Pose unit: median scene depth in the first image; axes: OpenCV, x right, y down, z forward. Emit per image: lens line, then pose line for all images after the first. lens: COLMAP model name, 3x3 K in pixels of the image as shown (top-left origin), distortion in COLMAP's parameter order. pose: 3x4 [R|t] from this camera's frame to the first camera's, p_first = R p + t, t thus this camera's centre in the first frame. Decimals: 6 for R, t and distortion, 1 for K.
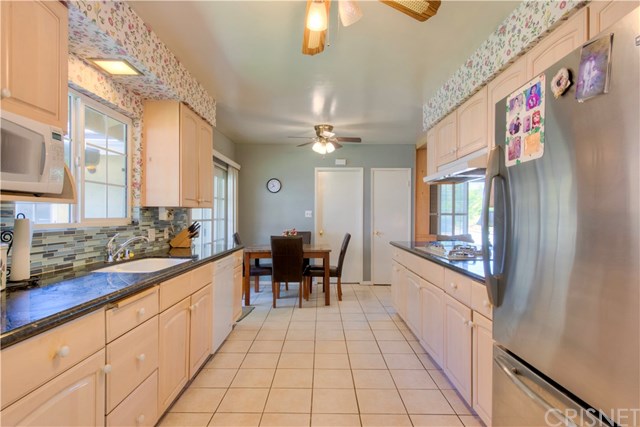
lens RADIAL K [[361.8, 0, 321.0], [0, 361.8, 216.1], [0, 0, 1]] dist [0.009900, 0.000142]
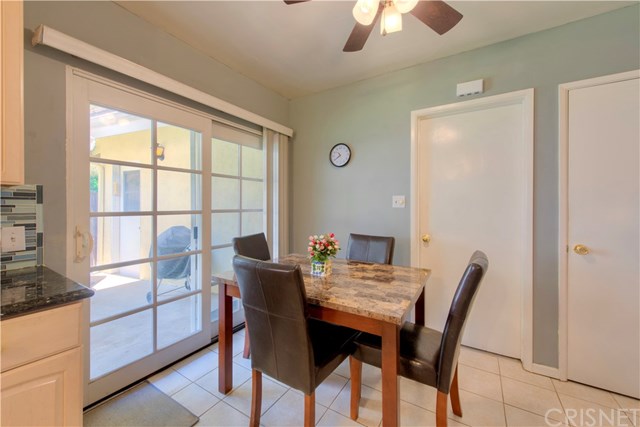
lens RADIAL K [[258.8, 0, 315.4], [0, 258.8, 207.2], [0, 0, 1]] dist [0.000249, -0.000170]
pose [[0.841607, 0.000245, -0.540090, 0.066933], [-0.000327, 1.000000, -0.000056, 0.001841], [0.540090, 0.000223, 0.841607, 0.618046]]
